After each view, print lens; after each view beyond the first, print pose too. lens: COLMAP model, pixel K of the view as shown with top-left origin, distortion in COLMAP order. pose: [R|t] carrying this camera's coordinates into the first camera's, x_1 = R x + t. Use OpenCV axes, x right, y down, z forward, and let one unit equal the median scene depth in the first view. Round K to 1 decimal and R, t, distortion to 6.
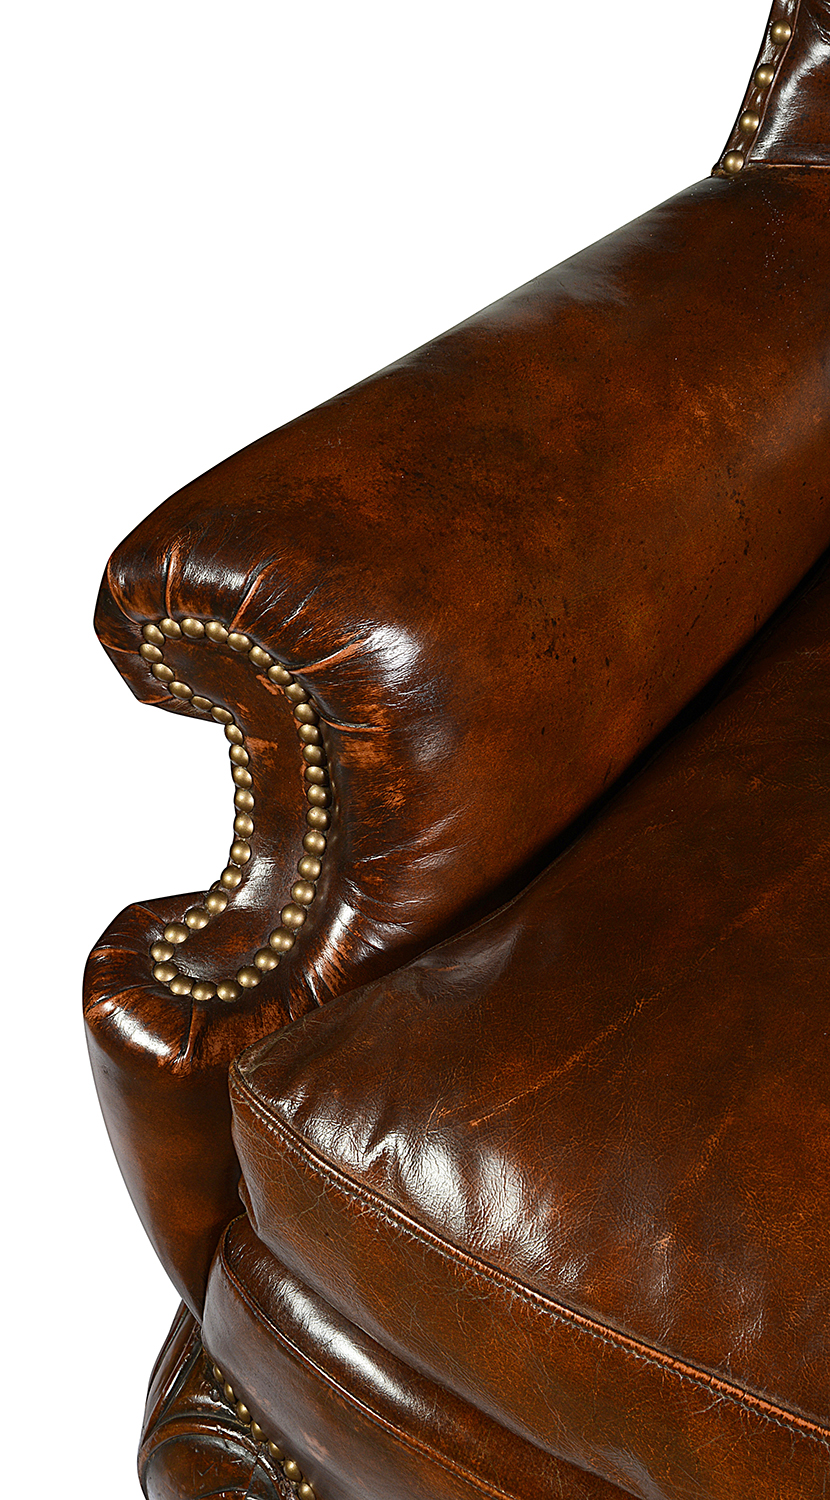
lens RADIAL K [[2544.7, 0, 377.8], [0, 2544.7, 749.0], [0, 0, 1]] dist [0.286569, 0.061069]
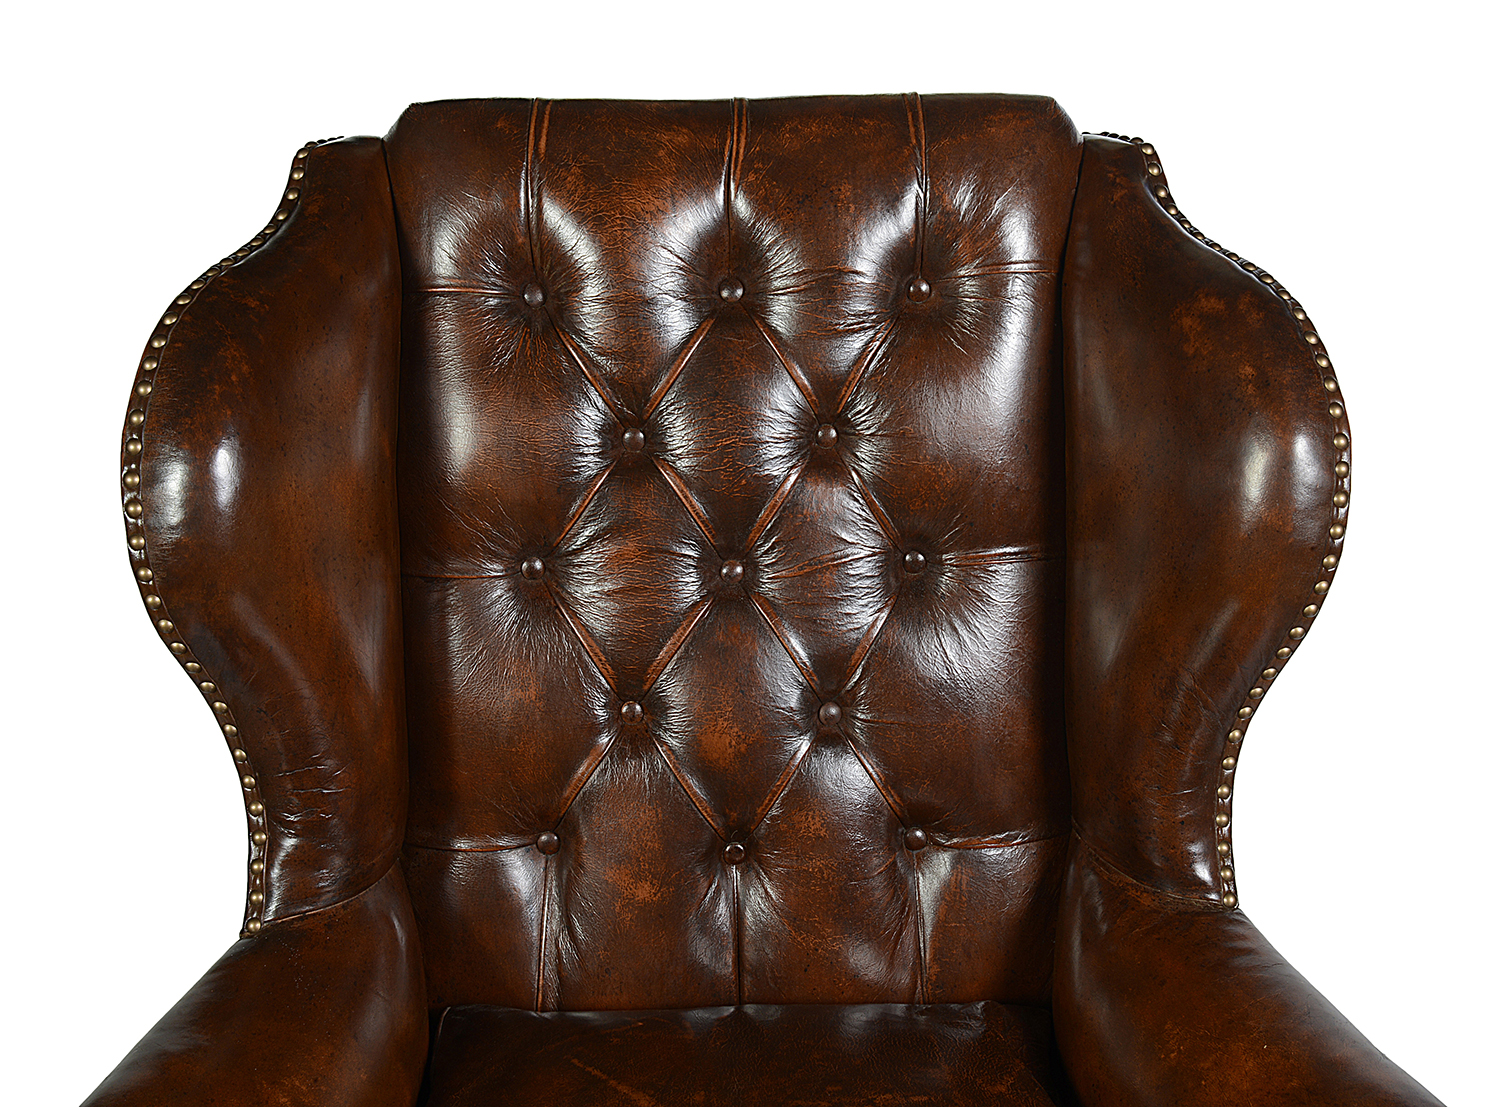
lens RADIAL K [[2181.2, 0, 758.2], [0, 2181.2, 553.0], [0, 0, 1]] dist [0.004400, 0.453881]
pose [[0.891797, -0.232322, 0.388232, -0.041416], [0.350374, 0.897524, -0.267747, 0.014359], [-0.286244, 0.374803, 0.881809, -0.259448]]
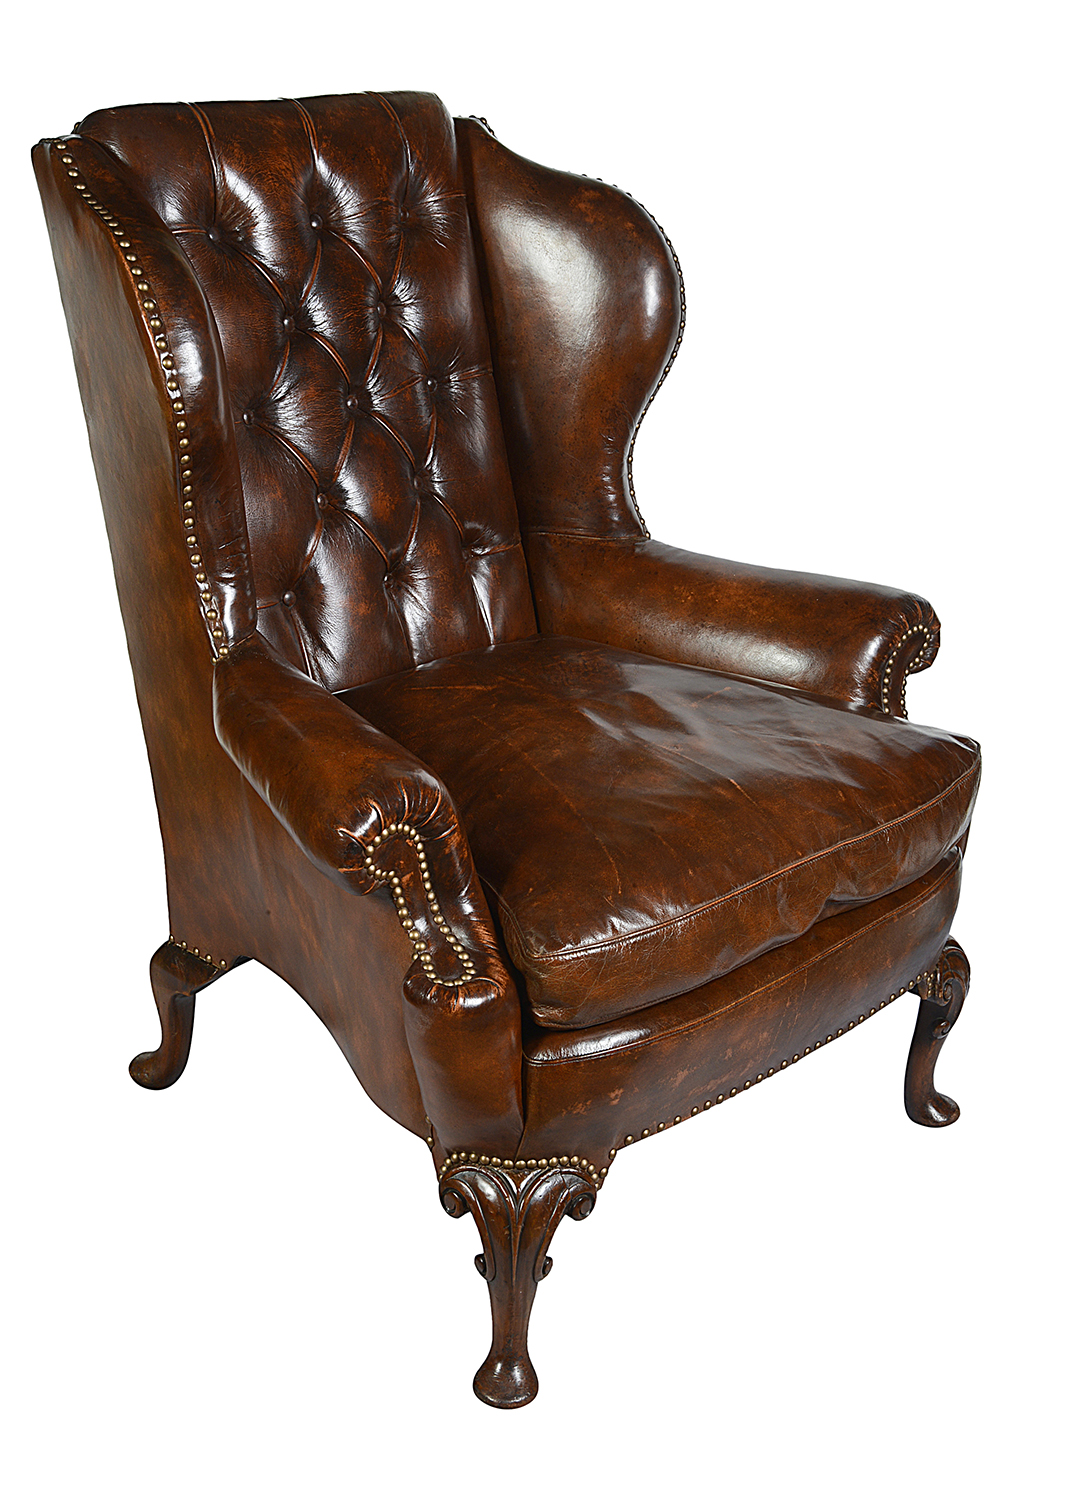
lens RADIAL K [[2237.9, 0, 536.0], [0, 2237.9, 750.0], [0, 0, 1]] dist [0.019666, 1.007816]
pose [[0.328168, -0.392998, 0.858987, -1.581685], [0.638046, 0.762775, 0.105220, -0.213740], [-0.696565, 0.513543, 0.501069, -0.095589]]
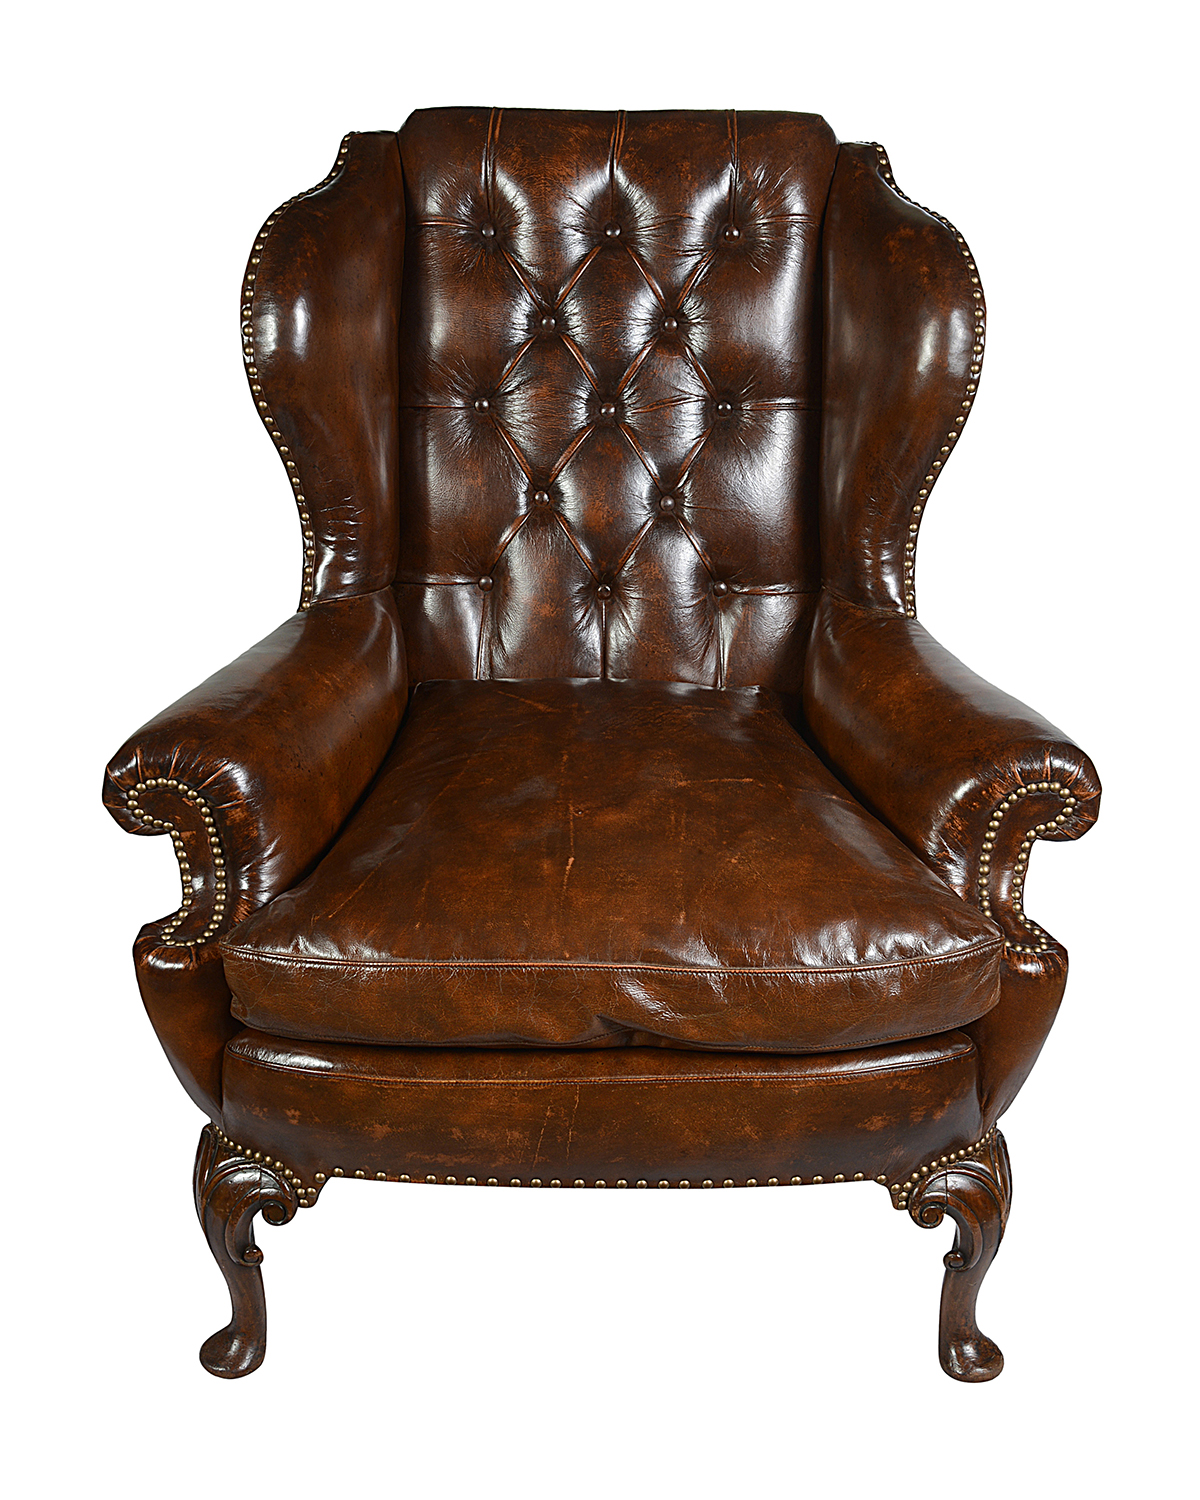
lens RADIAL K [[2031.8, 0, 600.0], [0, 2031.8, 750.0], [0, 0, 1]] dist [-0.021443, 0.053959]
pose [[0.911780, -0.207336, 0.354499, -0.330828], [0.312119, 0.910855, -0.270046, 0.524138], [-0.266907, 0.356868, 0.895213, -0.744277]]
